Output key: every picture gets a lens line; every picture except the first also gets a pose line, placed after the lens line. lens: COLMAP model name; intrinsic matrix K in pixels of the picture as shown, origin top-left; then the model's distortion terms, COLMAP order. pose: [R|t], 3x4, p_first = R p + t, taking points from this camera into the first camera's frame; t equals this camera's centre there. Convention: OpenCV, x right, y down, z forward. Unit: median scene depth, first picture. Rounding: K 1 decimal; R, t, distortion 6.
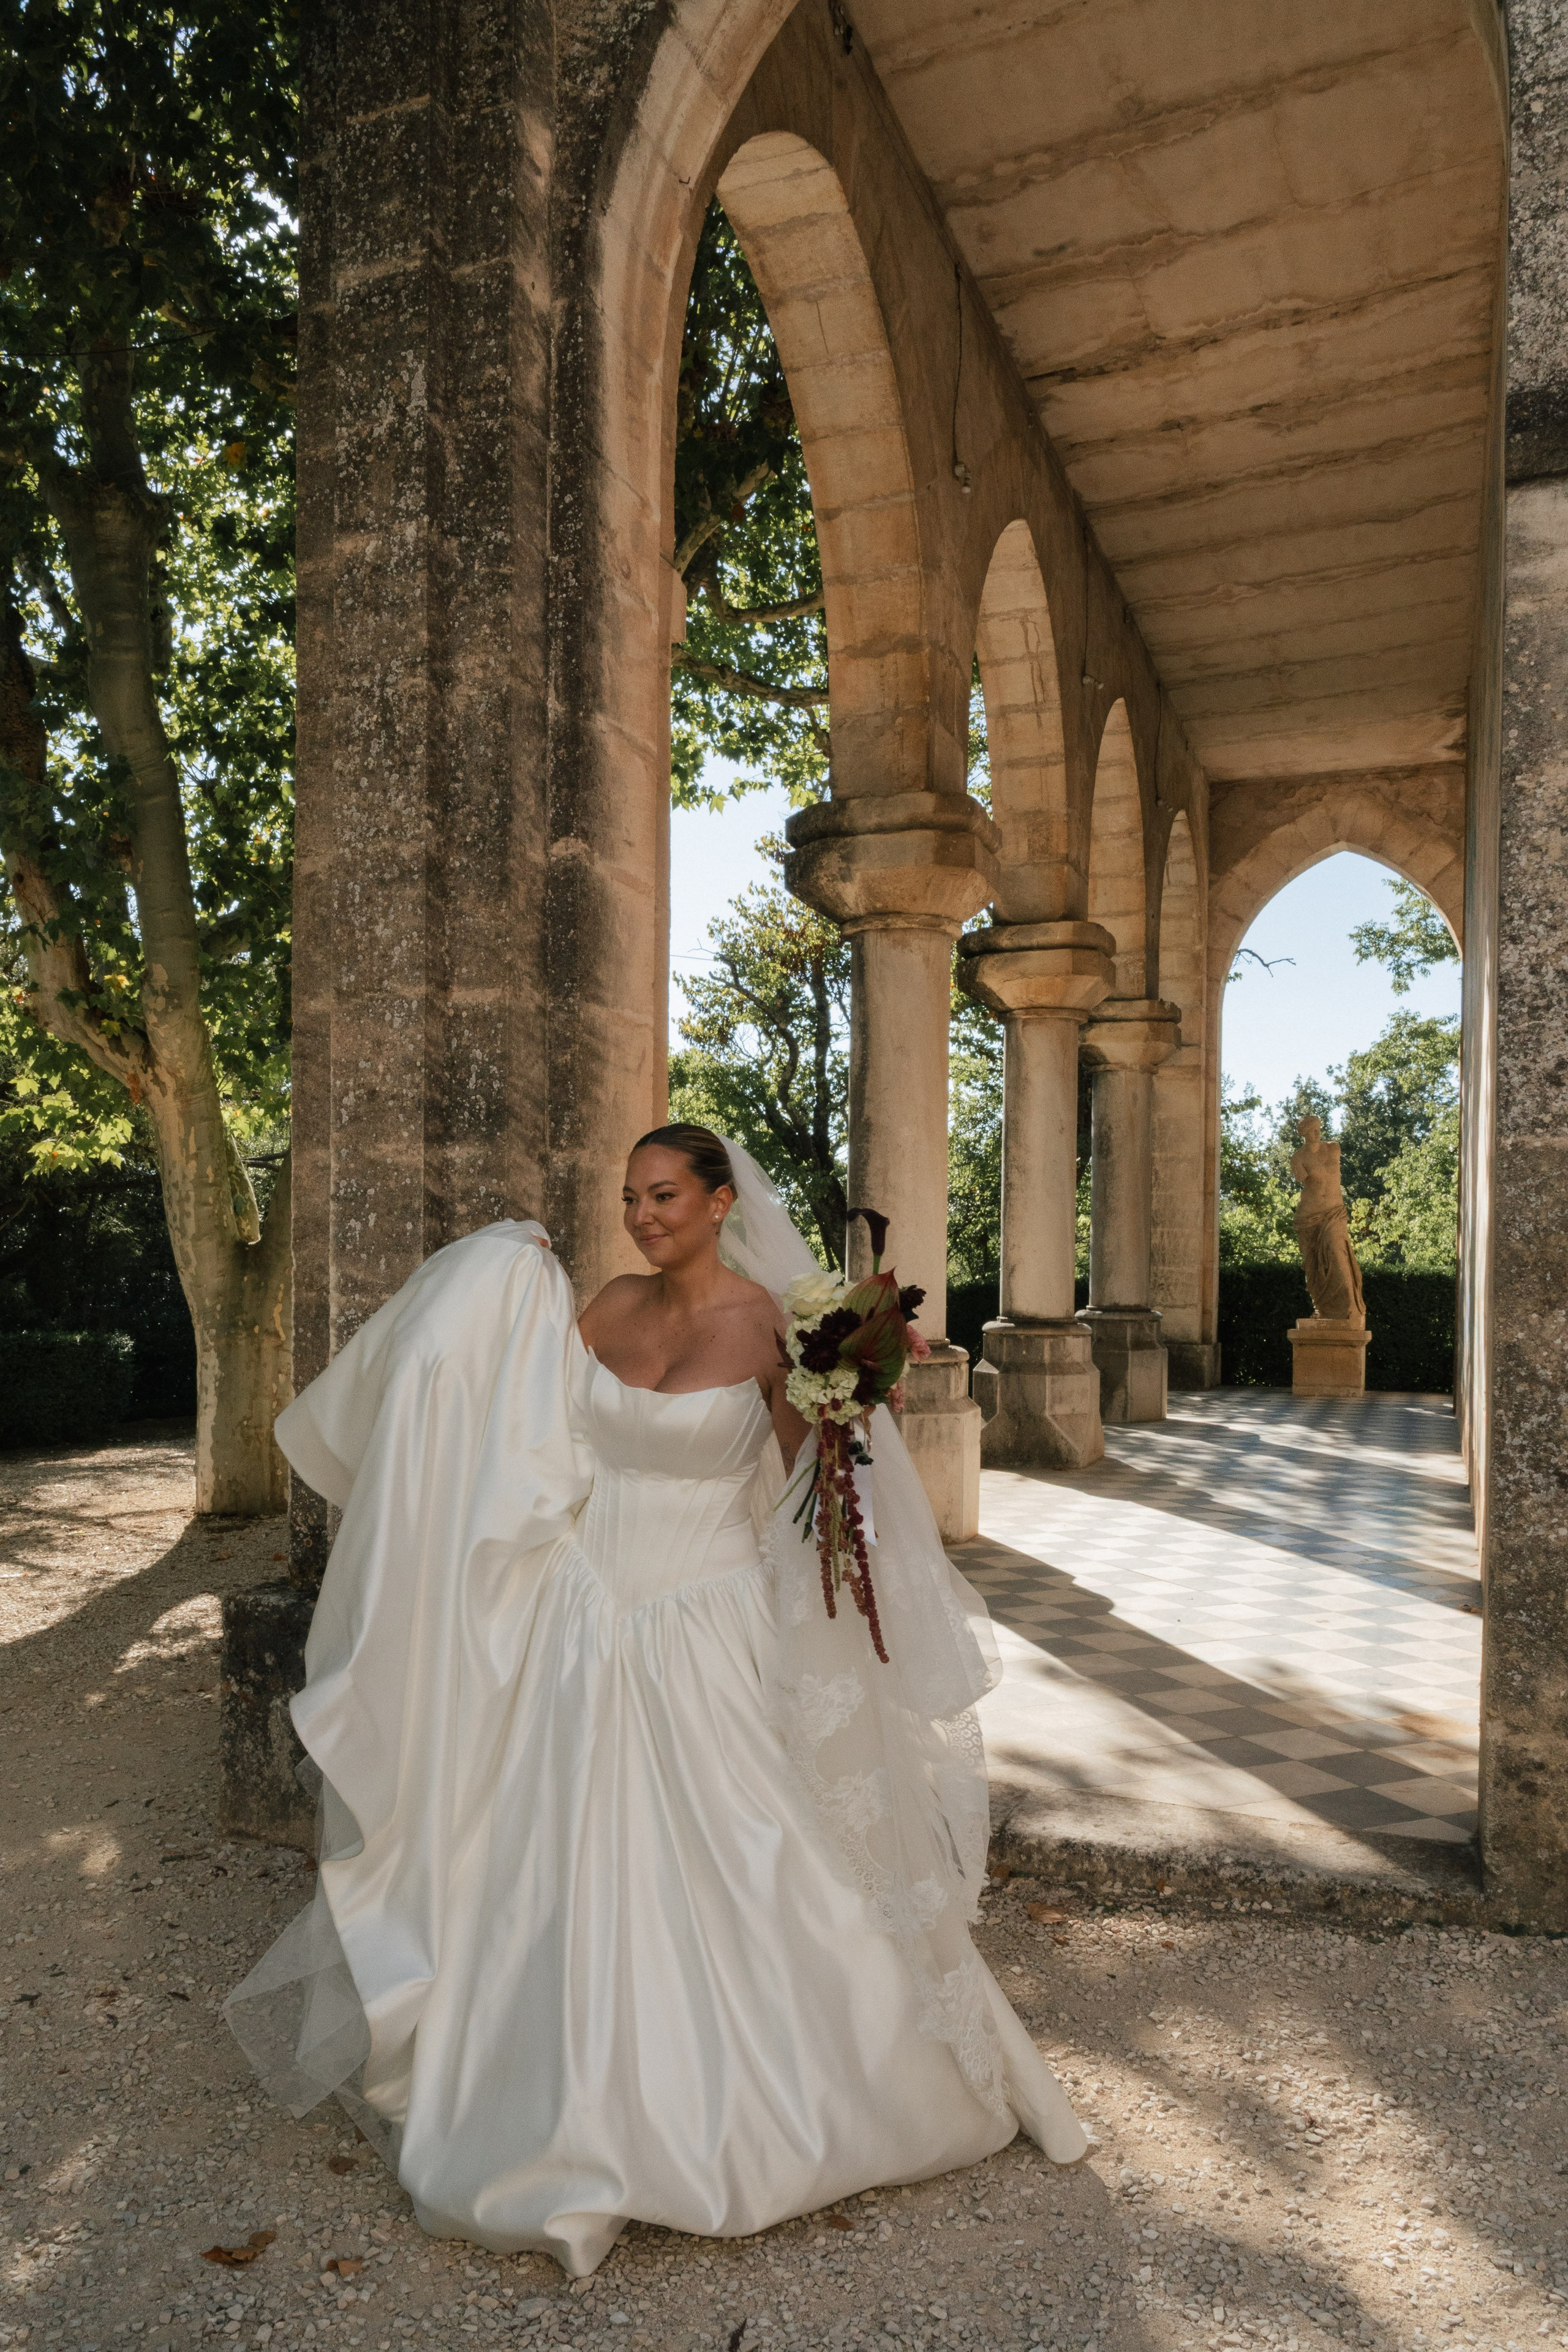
lens RADIAL K [[1810.0, 0, 779.7], [0, 1810.0, 1259.0], [0, 0, 1]] dist [-0.010531, 0.009094]
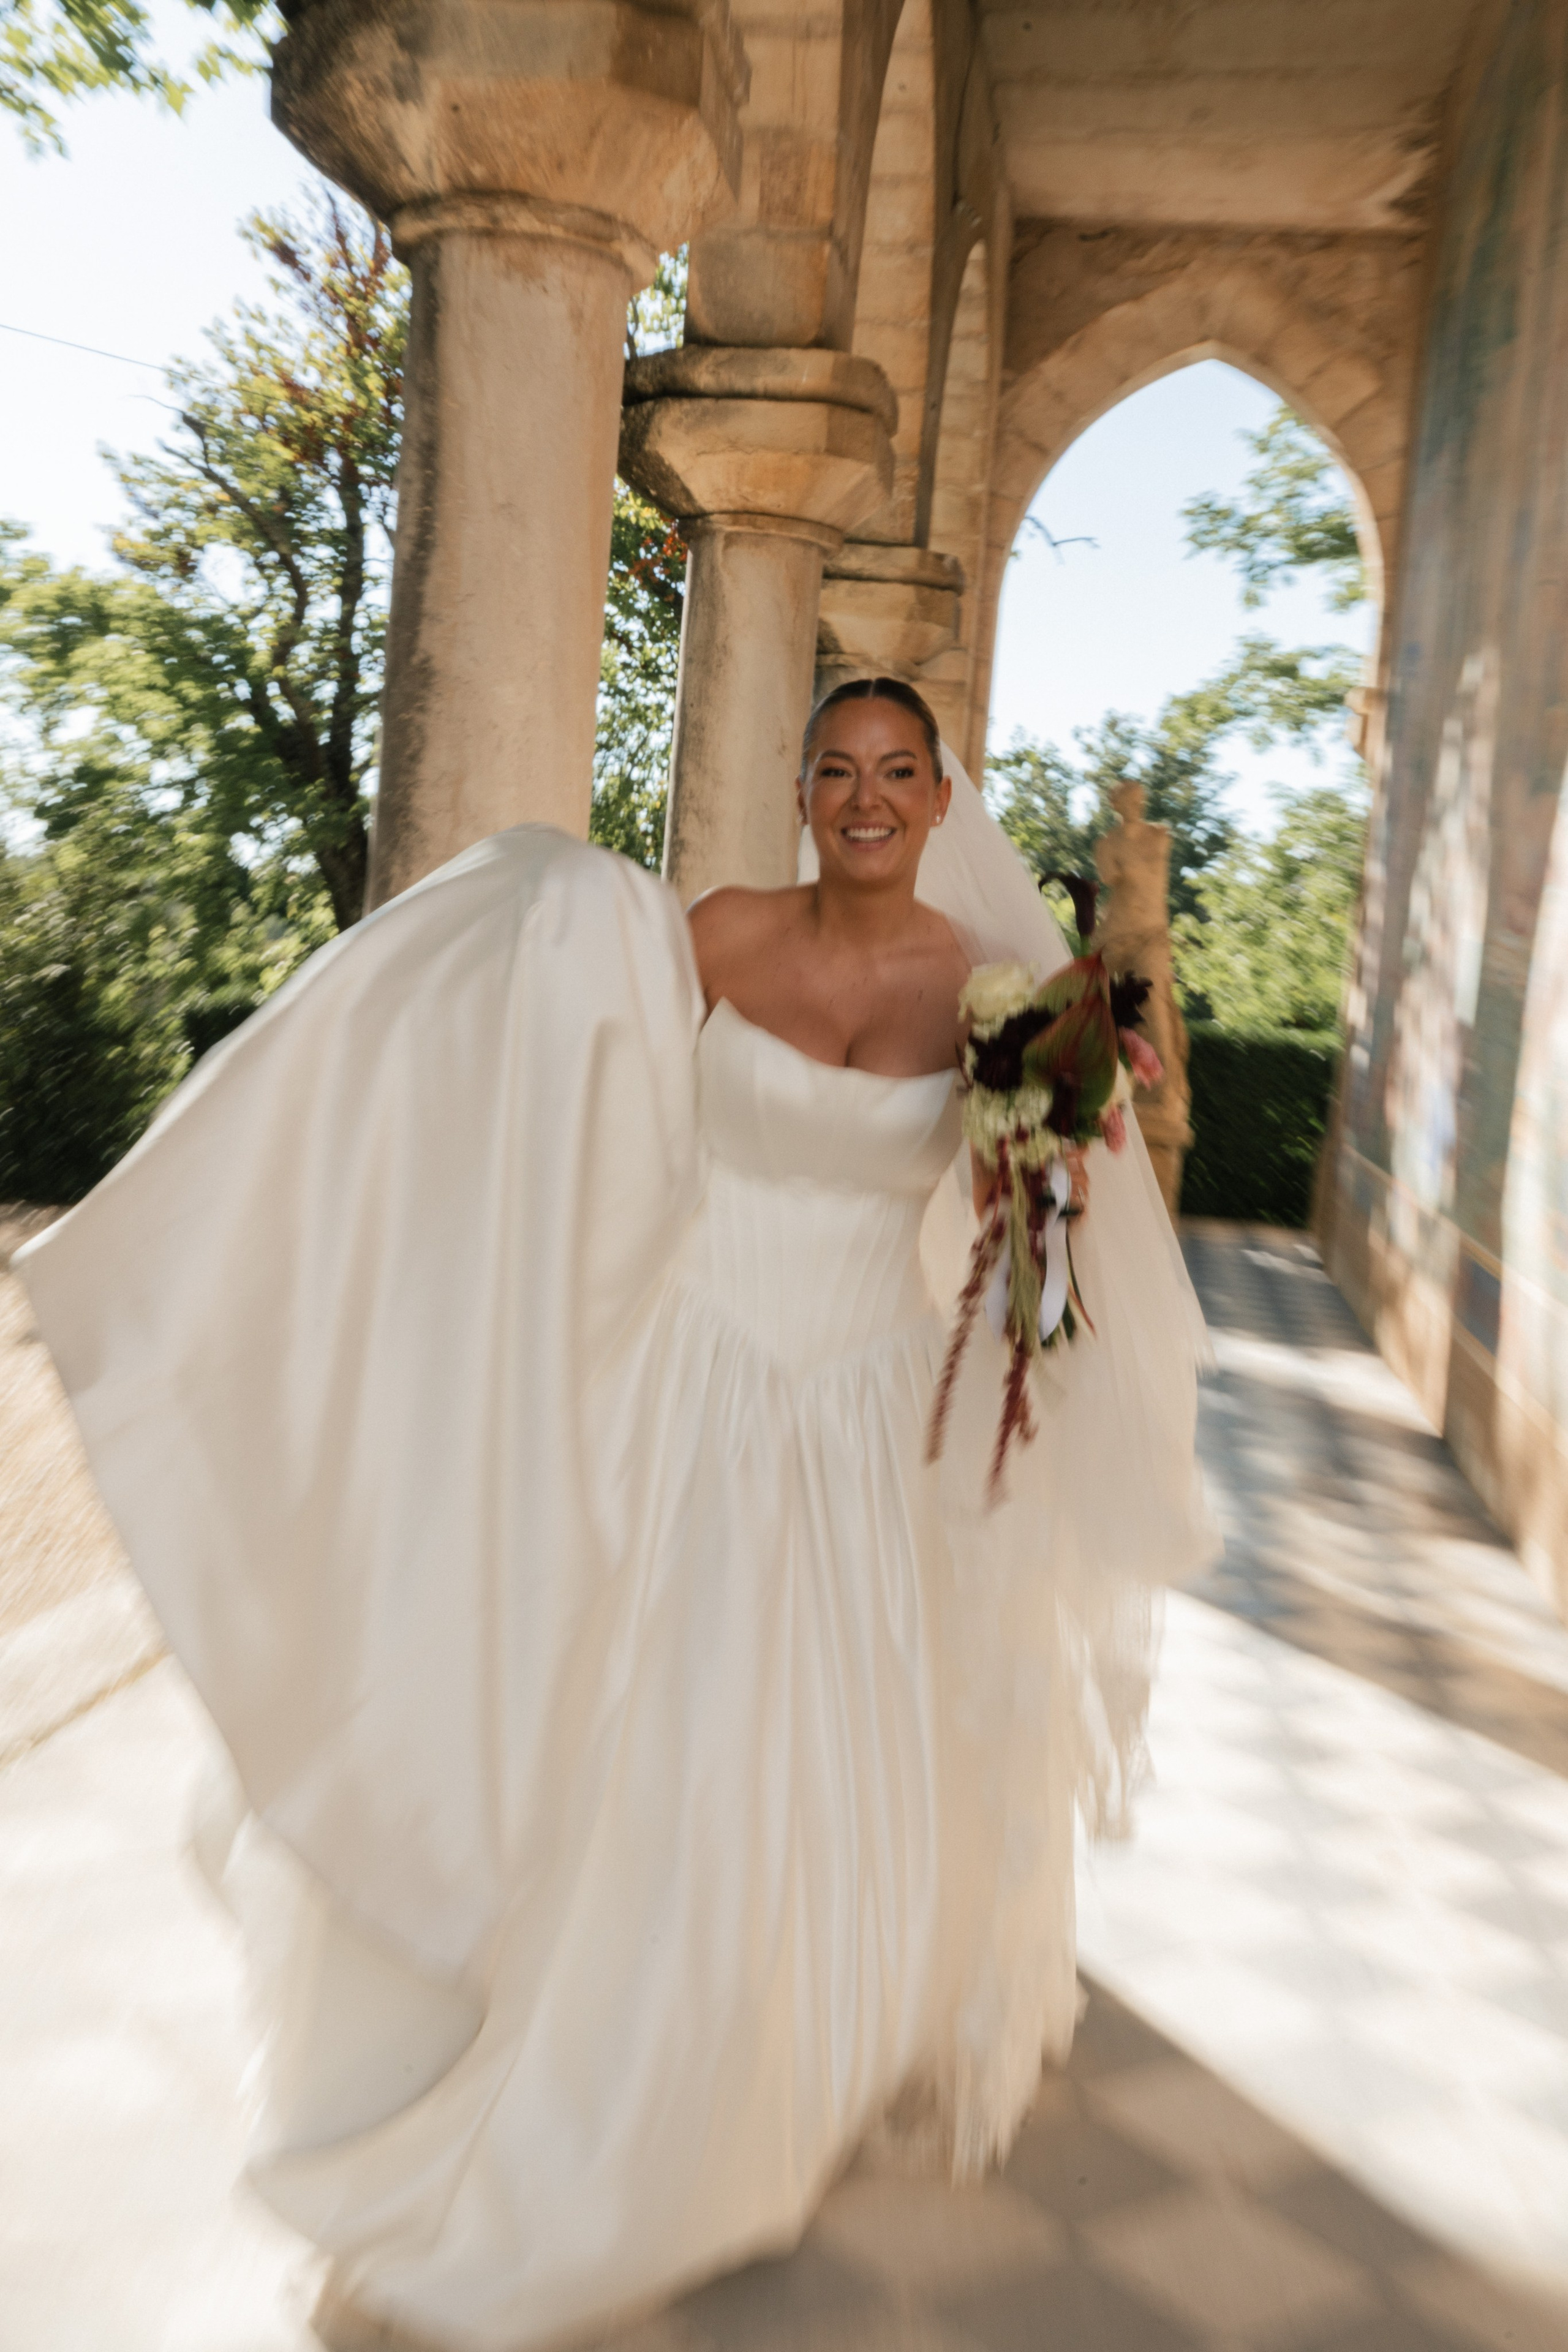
lens RADIAL K [[2471.4, 0, 780.2], [0, 2471.4, 1210.1], [0, 0, 1]] dist [0.006506, 0.018888]
pose [[0.977765, 0.052297, 0.203080, 0.007581], [-0.072545, 0.992966, 0.093574, -0.002217], [-0.196757, -0.106226, 0.974681, 0.162632]]
